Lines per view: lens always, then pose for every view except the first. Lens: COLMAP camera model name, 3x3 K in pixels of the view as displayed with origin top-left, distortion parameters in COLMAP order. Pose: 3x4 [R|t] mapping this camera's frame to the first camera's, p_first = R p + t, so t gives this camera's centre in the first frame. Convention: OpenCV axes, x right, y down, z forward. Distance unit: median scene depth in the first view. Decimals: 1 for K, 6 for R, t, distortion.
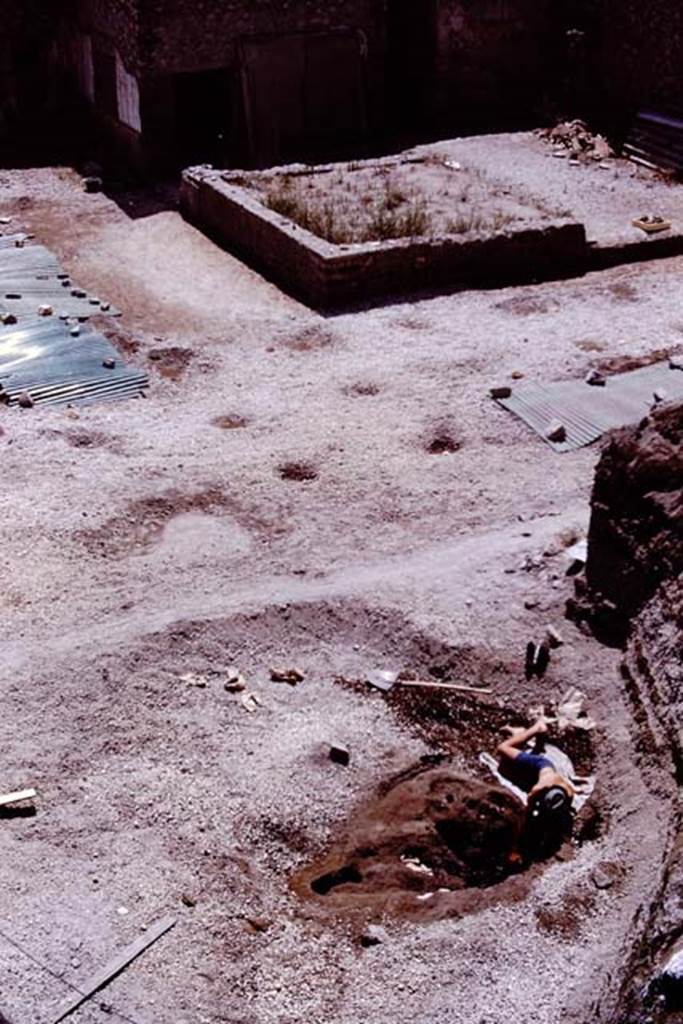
lens RADIAL K [[1603.2, 0, 341.5], [0, 1603.2, 512.0], [0, 0, 1]] dist [-0.216550, -0.105402]
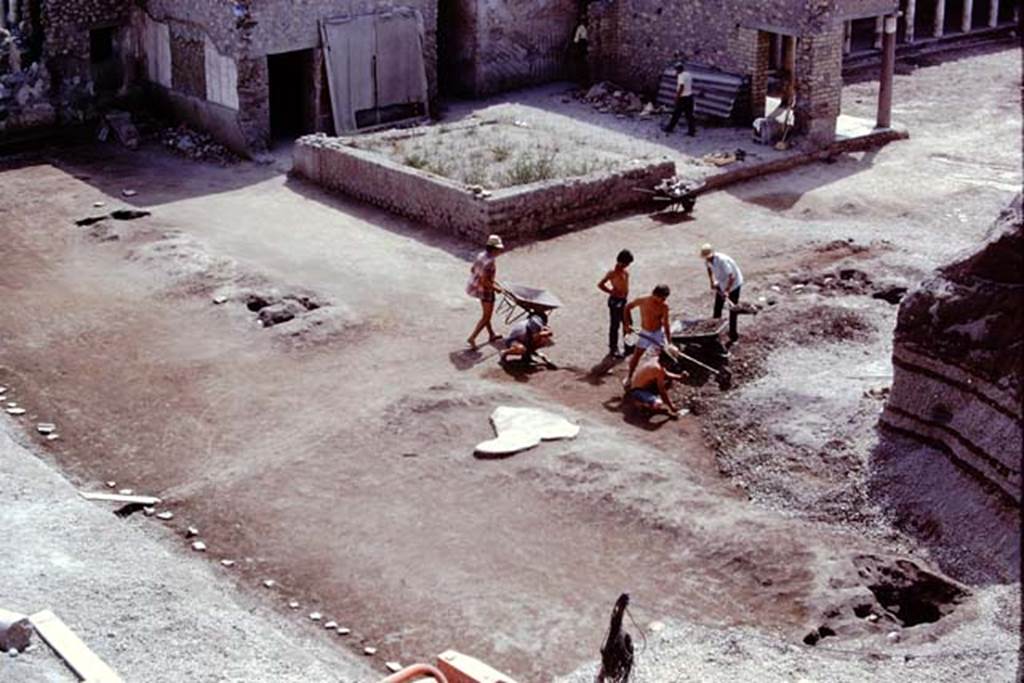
lens RADIAL K [[1603.2, 0, 512.0], [0, 1603.2, 341.5], [0, 0, 1]] dist [-0.216550, -0.105402]
pose [[0.960091, -0.084442, 0.266635, -0.255658], [0.112605, 0.989359, -0.092139, 0.040179], [-0.256017, 0.118487, 0.959383, -0.079275]]
